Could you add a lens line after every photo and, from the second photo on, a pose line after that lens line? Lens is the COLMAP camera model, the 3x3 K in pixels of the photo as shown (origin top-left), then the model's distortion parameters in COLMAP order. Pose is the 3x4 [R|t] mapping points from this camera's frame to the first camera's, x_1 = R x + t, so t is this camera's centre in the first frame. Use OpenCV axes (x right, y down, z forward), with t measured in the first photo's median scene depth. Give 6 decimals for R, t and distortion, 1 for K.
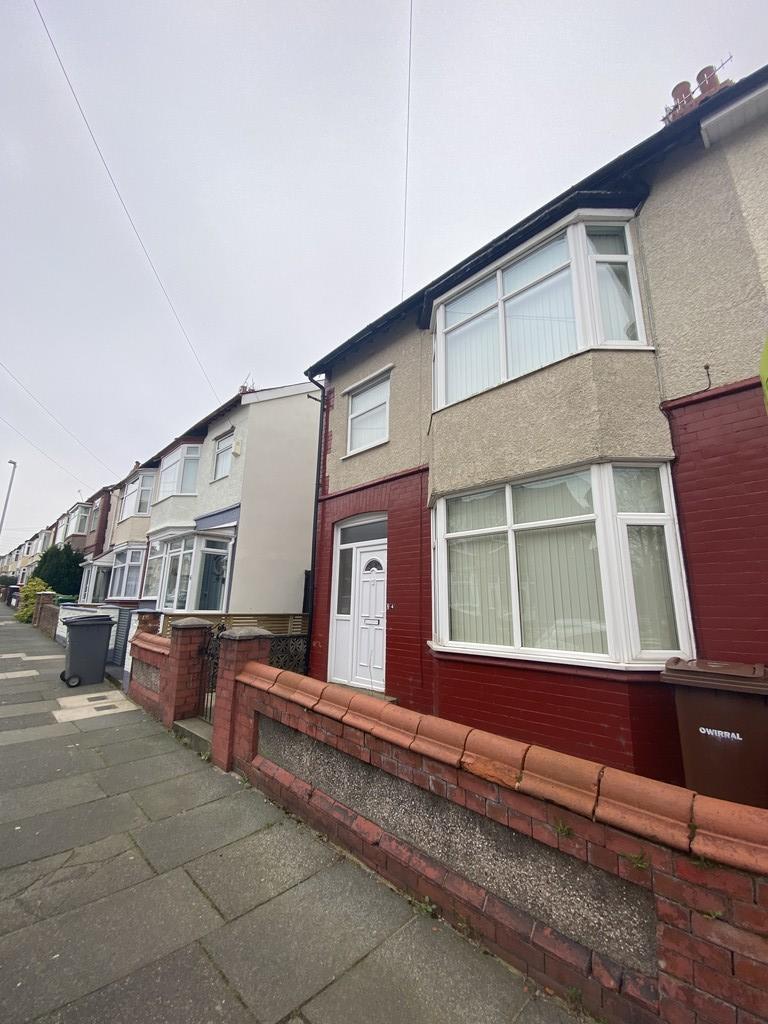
lens RADIAL K [[416.1, 0, 388.2], [0, 416.1, 508.0], [0, 0, 1]] dist [0.003039, -0.003947]
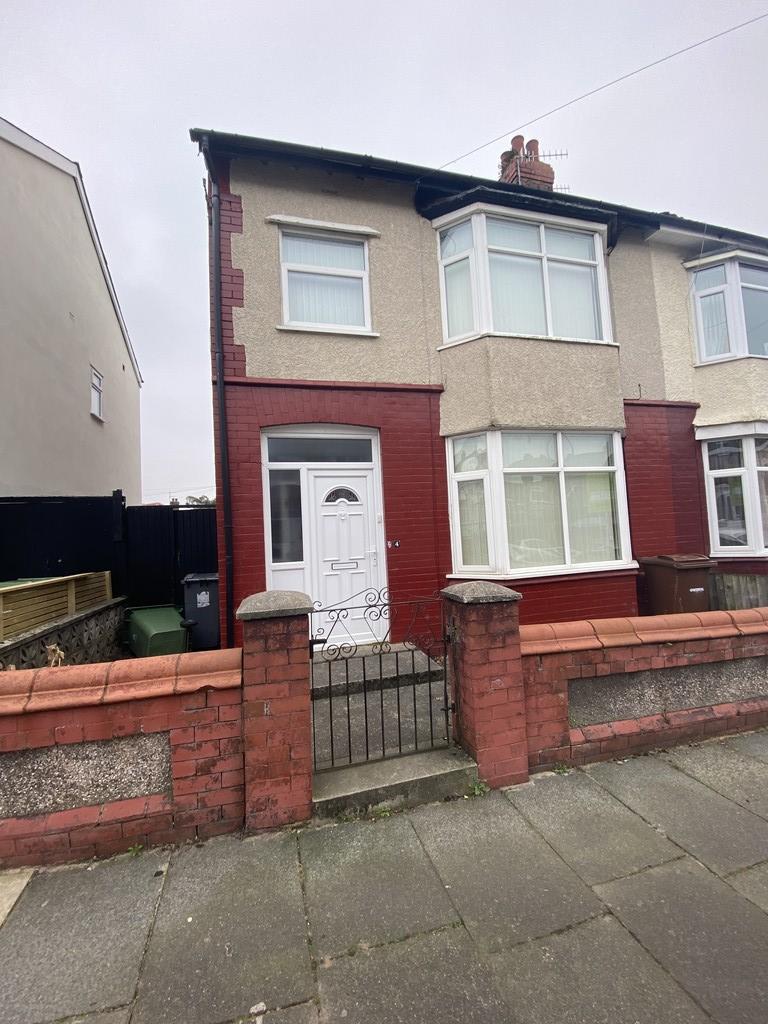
lens RADIAL K [[416.1, 0, 382.3], [0, 416.1, 513.8], [0, 0, 1]] dist [0.003039, -0.003947]
pose [[0.494015, -0.000276, 0.869454, -0.826903], [-0.143677, 0.986226, 0.081949, 0.123466], [-0.857500, -0.165405, 0.487170, 0.695991]]
